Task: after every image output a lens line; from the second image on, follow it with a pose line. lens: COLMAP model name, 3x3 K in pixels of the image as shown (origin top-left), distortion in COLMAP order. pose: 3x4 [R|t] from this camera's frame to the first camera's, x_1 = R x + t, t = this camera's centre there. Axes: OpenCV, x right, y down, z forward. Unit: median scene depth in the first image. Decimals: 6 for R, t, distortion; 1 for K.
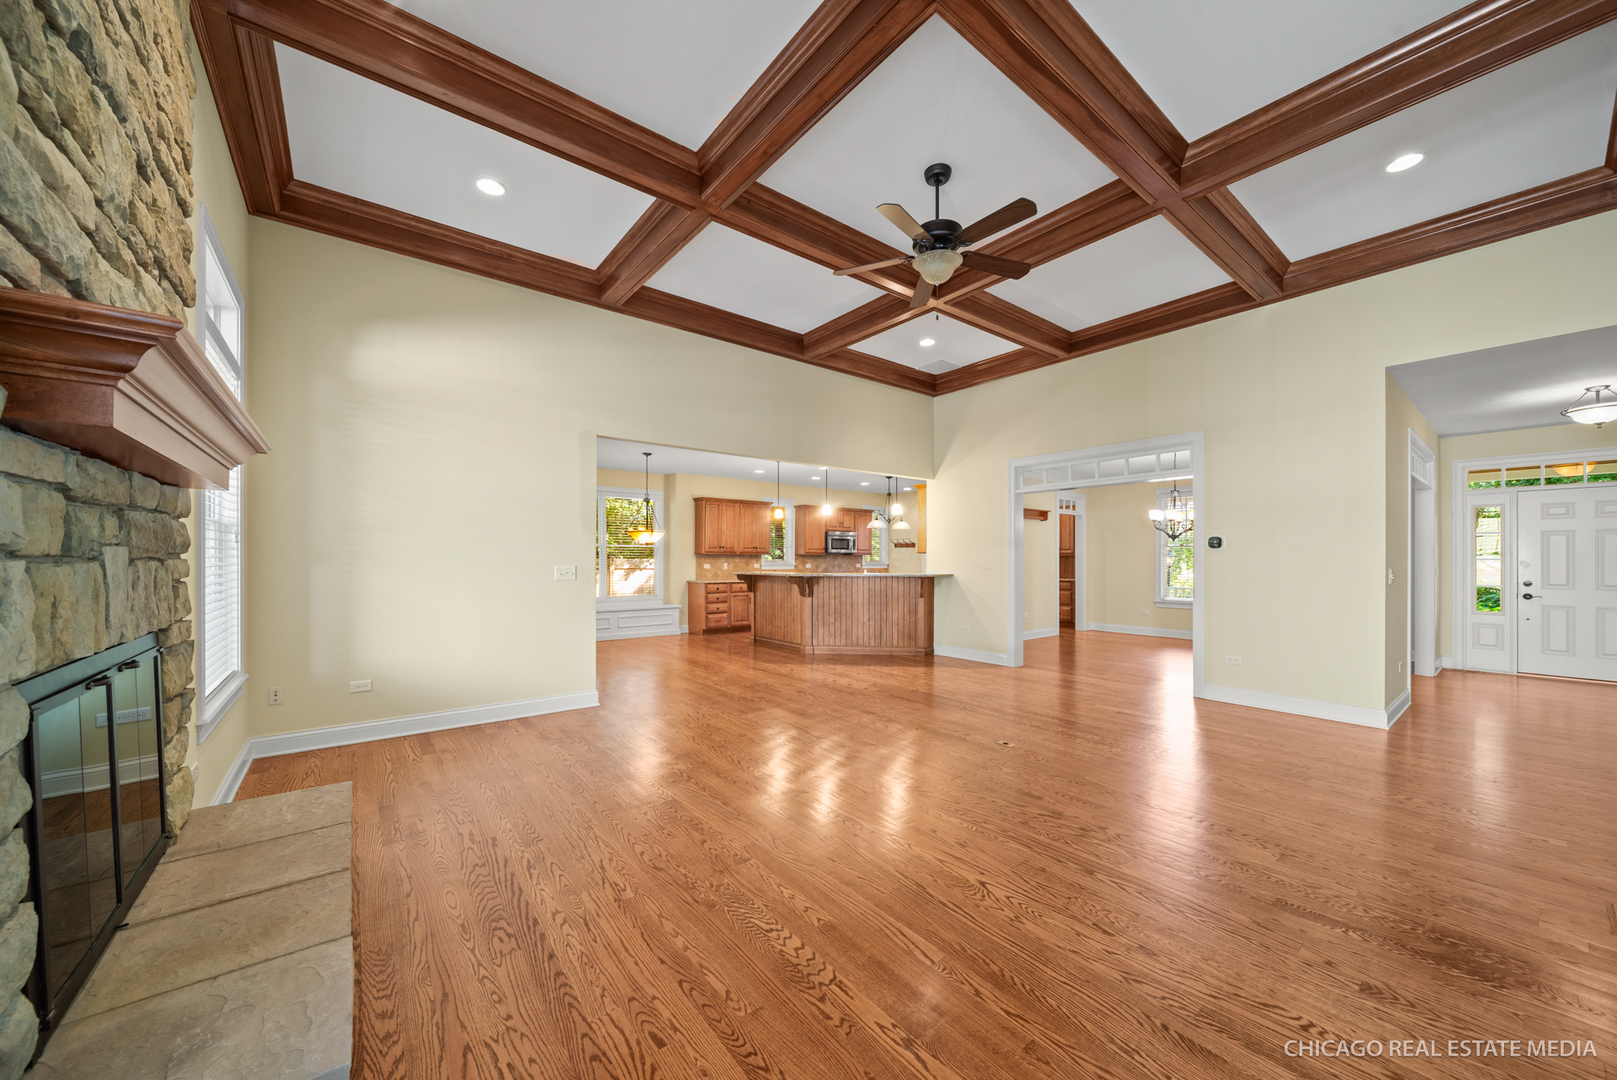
lens RADIAL K [[579.1, 0, 812.7], [0, 579.1, 552.3], [0, 0, 1]] dist [-0.009041, -0.000047]
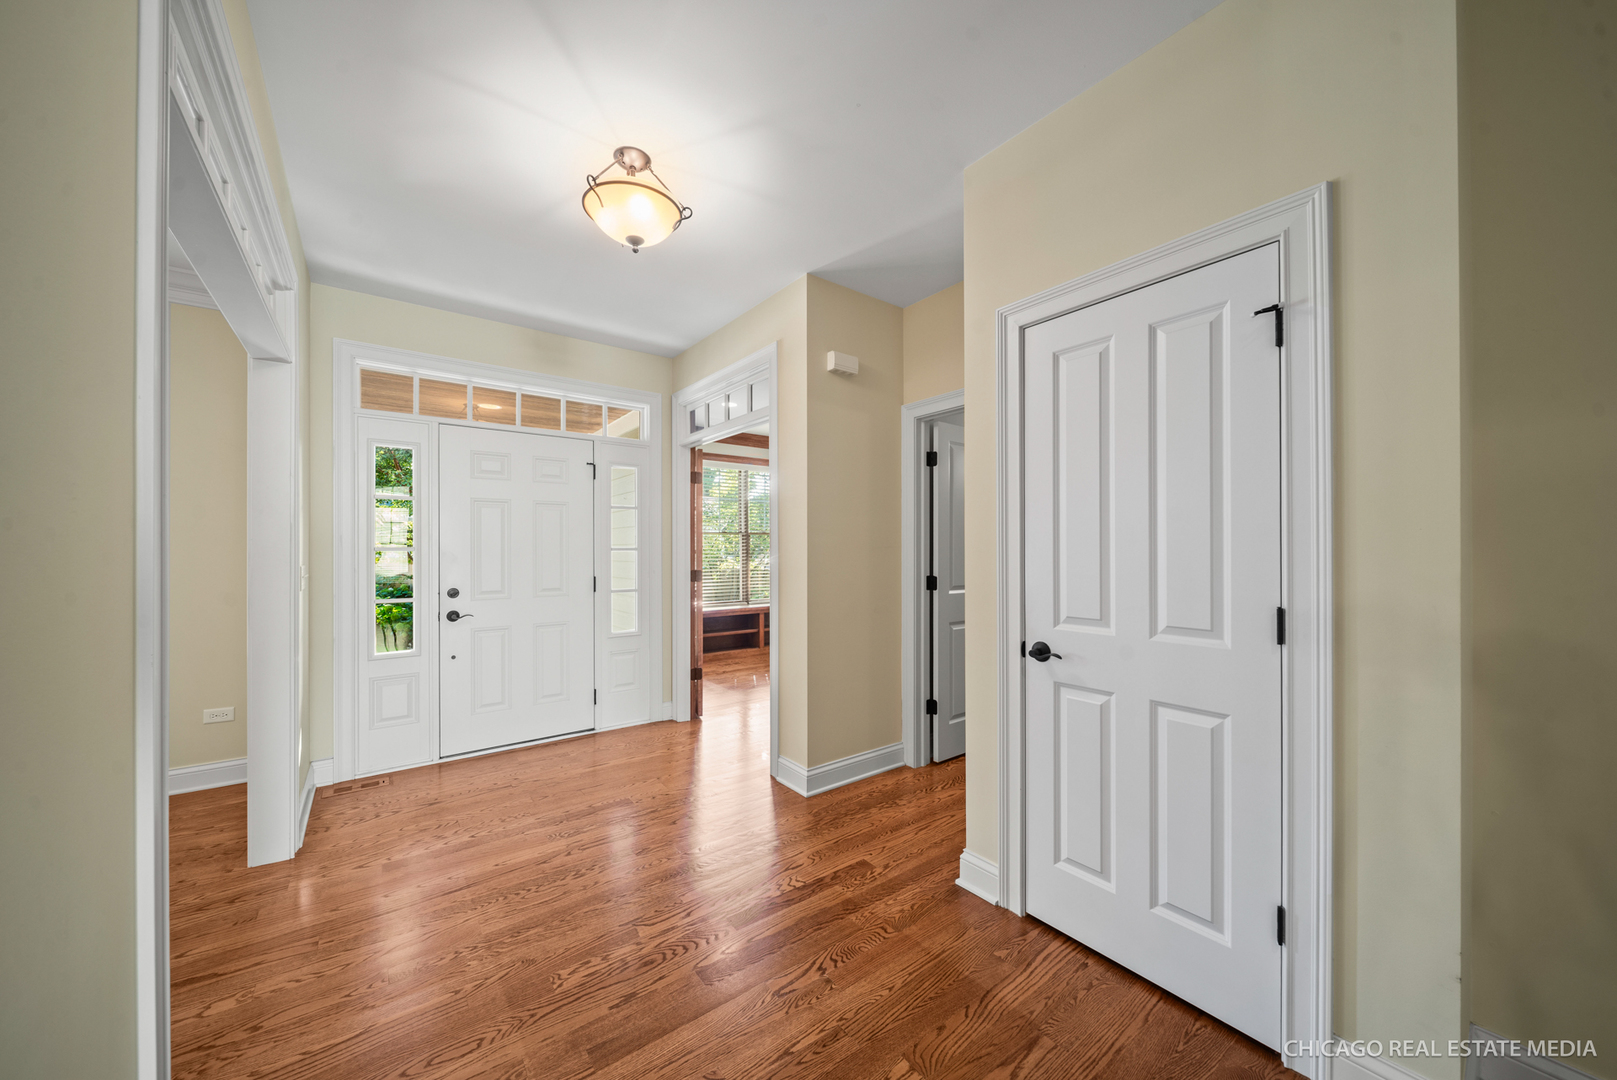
lens RADIAL K [[579.1, 0, 812.7], [0, 579.1, 552.3], [0, 0, 1]] dist [-0.009041, -0.000047]
pose [[0.024537, -0.009958, 0.999649, 0.691163], [-0.006225, 0.999929, 0.010114, 0.008152], [-0.999680, -0.006471, 0.024473, 0.626960]]
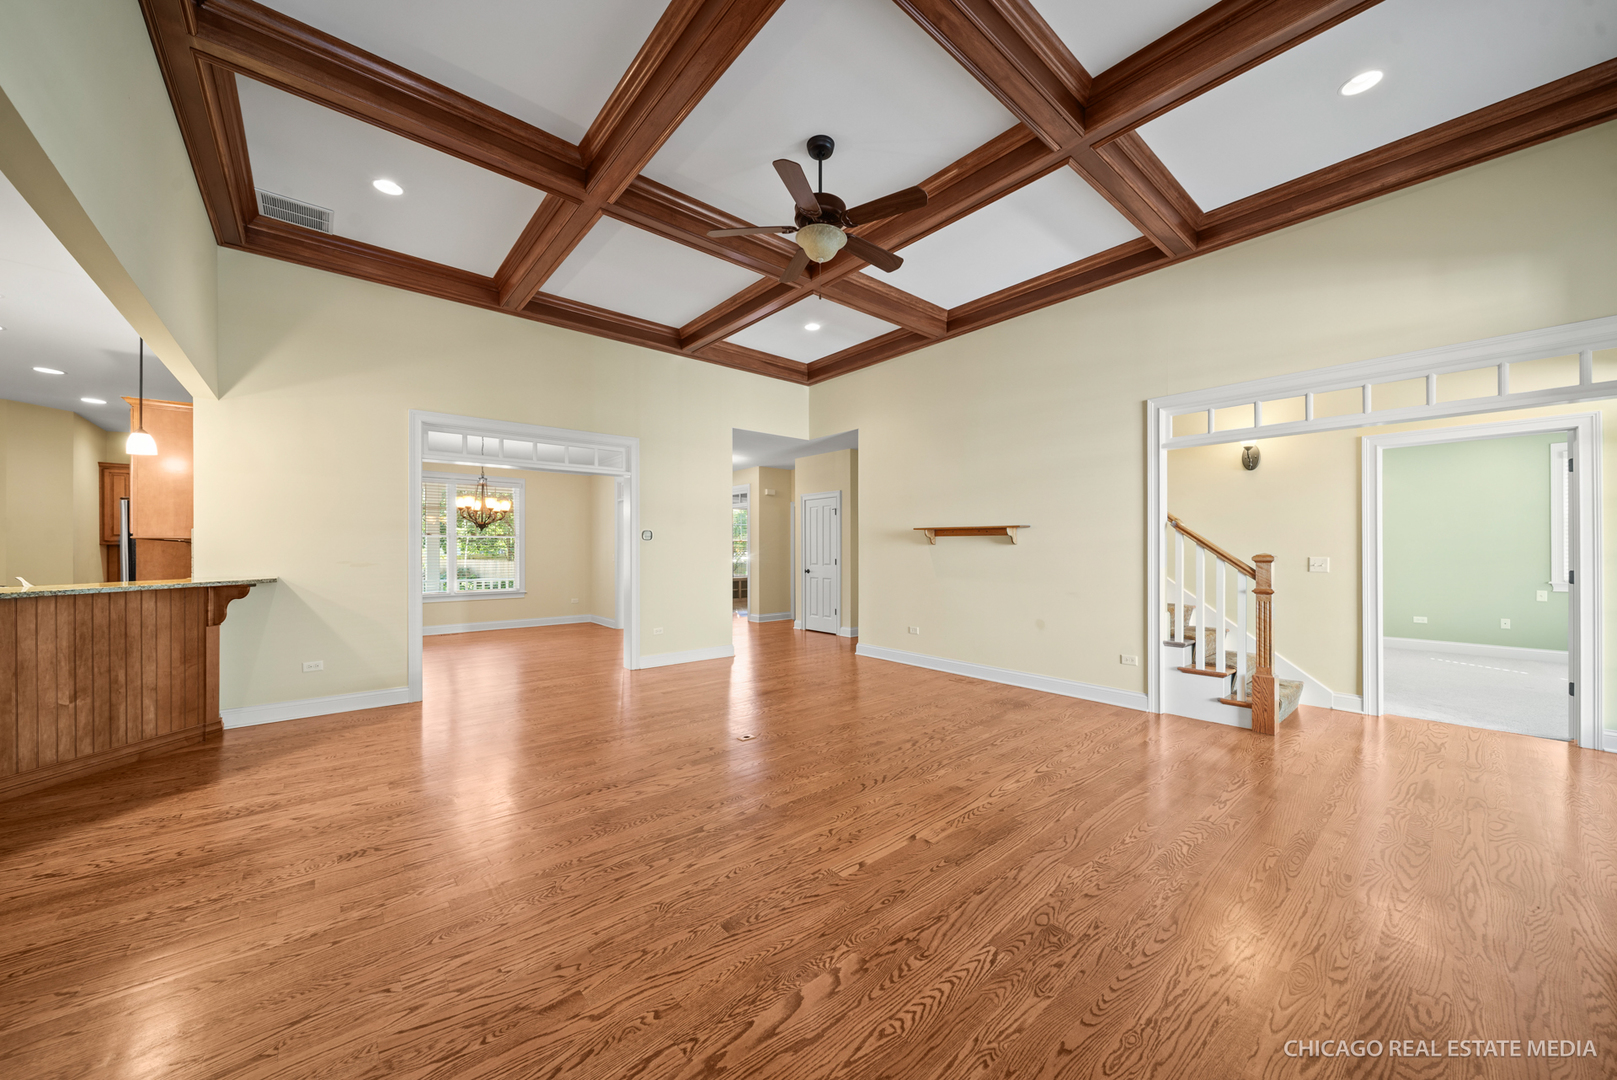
lens RADIAL K [[579.1, 0, 812.7], [0, 579.1, 552.3], [0, 0, 1]] dist [-0.009041, -0.000047]
pose [[-0.036790, -0.004690, 0.999312, -0.383298], [-0.004692, 0.999979, 0.004521, 0.009464], [-0.999312, -0.004522, -0.036811, 0.557677]]
